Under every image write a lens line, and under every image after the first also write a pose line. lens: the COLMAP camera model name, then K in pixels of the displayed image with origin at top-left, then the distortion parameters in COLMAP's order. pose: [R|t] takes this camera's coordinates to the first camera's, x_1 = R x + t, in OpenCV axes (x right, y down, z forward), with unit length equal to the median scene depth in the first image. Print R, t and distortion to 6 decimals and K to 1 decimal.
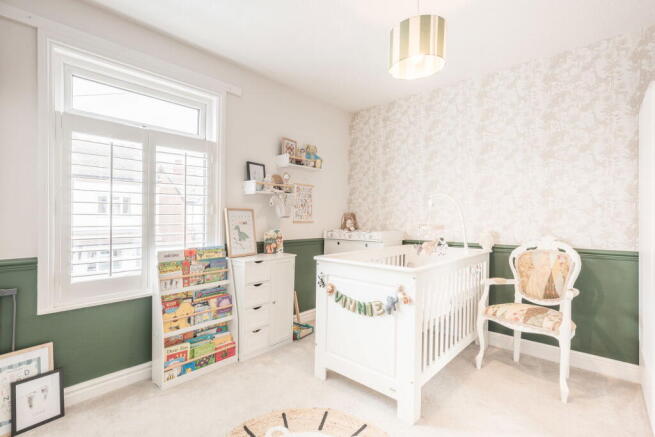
lens RADIAL K [[293.1, 0, 331.9], [0, 293.1, 220.1], [0, 0, 1]] dist [0.001372, -0.000326]
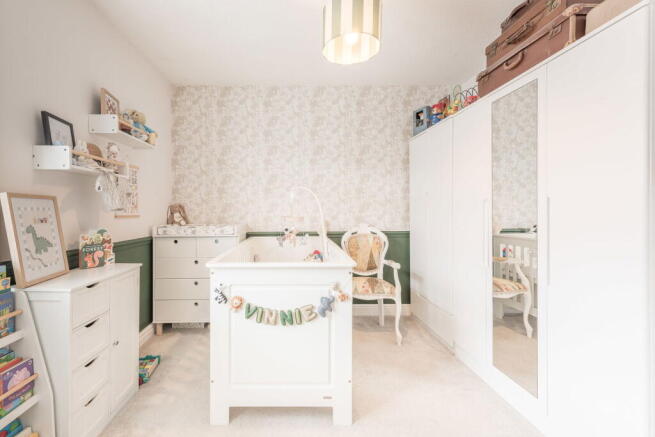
lens RADIAL K [[258.8, 0, 286.9], [0, 258.8, 216.9], [0, 0, 1]] dist [0.002943, -0.000753]
pose [[0.755341, -0.022562, 0.654943, -0.281302], [0.010503, 0.999696, 0.022325, -0.003205], [-0.655247, -0.009985, 0.755348, 0.332313]]
